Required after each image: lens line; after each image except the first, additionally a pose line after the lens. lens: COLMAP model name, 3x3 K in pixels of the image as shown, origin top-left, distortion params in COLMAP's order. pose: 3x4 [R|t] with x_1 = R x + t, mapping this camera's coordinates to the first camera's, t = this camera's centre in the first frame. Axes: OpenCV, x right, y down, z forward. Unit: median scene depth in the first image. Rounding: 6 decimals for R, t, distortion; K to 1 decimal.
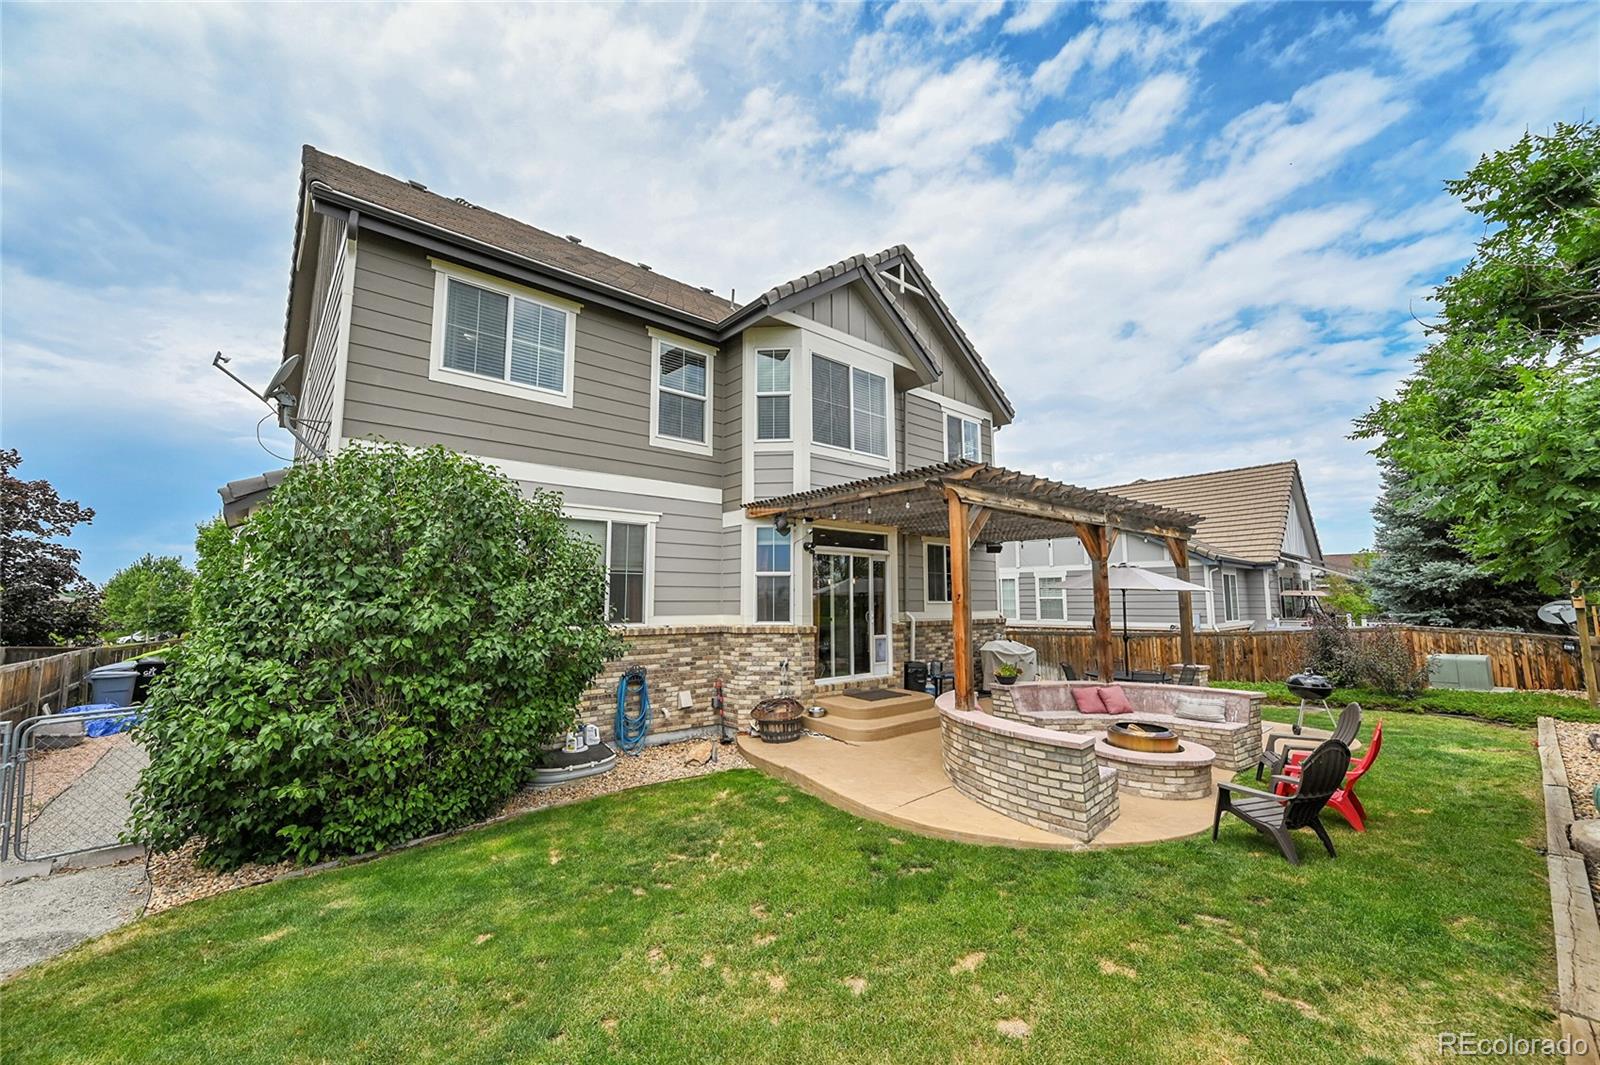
lens RADIAL K [[633.4, 0, 800.0], [0, 633.4, 532.5], [0, 0, 1]] dist [-0.000525, 0.000030]
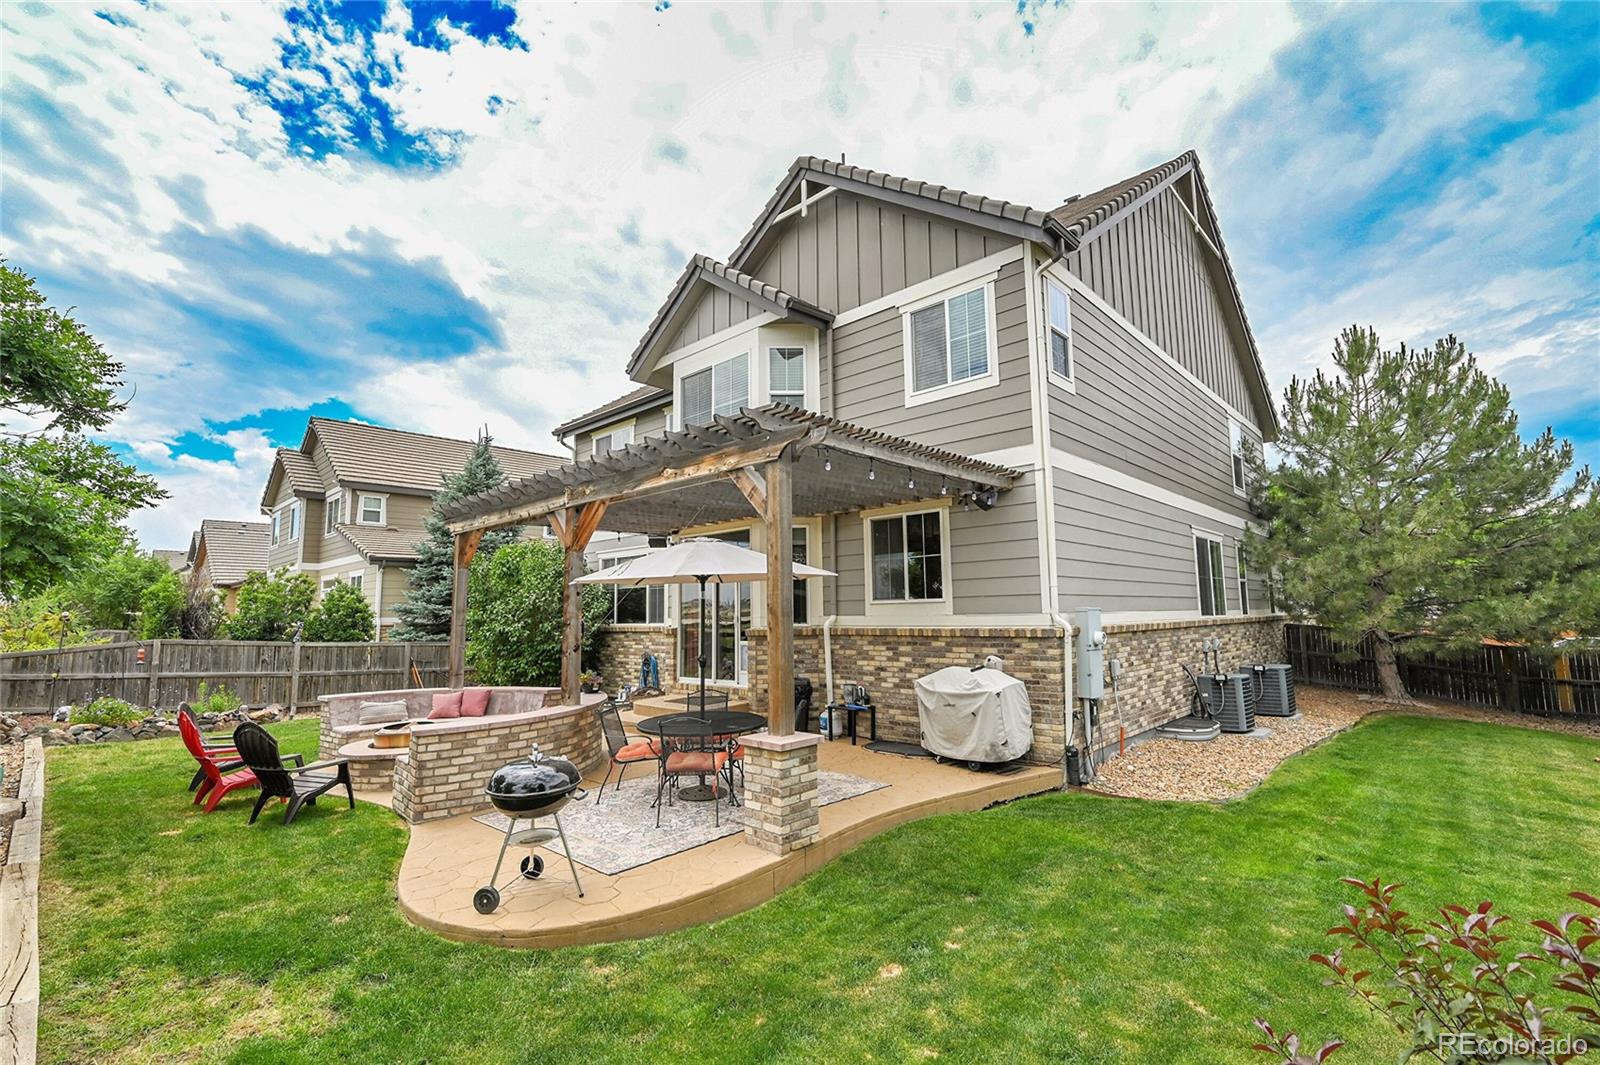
lens RADIAL K [[671.4, 0, 811.2], [0, 671.4, 537.8], [0, 0, 1]] dist [-0.021211, -0.000022]
pose [[0.126828, -0.108846, -0.985935, 0.942929], [0.124520, 0.987845, -0.093039, 0.100927], [0.984078, -0.110968, 0.138840, 0.841754]]
